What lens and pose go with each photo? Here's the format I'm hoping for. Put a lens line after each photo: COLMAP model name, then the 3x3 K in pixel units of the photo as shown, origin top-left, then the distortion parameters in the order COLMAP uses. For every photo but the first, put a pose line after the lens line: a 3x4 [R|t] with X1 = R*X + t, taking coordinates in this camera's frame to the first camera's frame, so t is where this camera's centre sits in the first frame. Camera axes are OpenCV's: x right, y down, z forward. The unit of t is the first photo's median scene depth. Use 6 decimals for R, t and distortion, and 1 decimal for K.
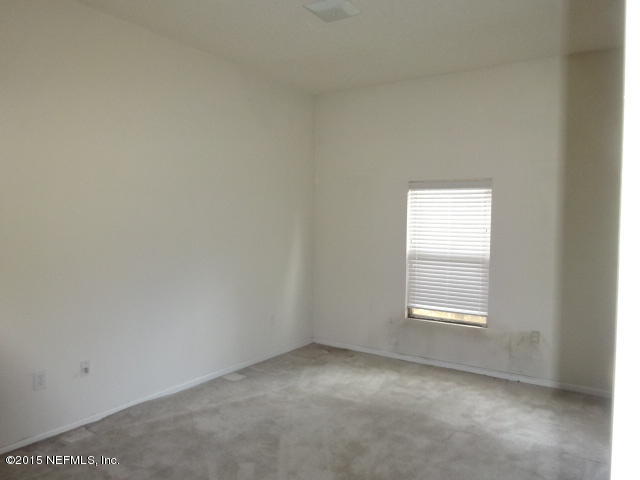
lens RADIAL K [[463.8, 0, 321.0], [0, 463.8, 238.3], [0, 0, 1]] dist [-0.034683, 0.000090]
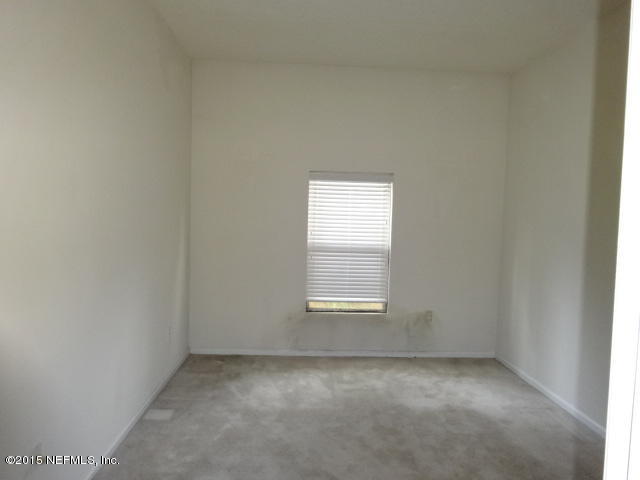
lens RADIAL K [[463.8, 0, 320.2], [0, 463.8, 241.8], [0, 0, 1]] dist [-0.034683, 0.000090]
pose [[0.805374, -0.025066, 0.592237, -0.403764], [0.005214, 0.999366, 0.035207, -0.010575], [-0.592744, -0.025267, 0.804994, 0.230134]]
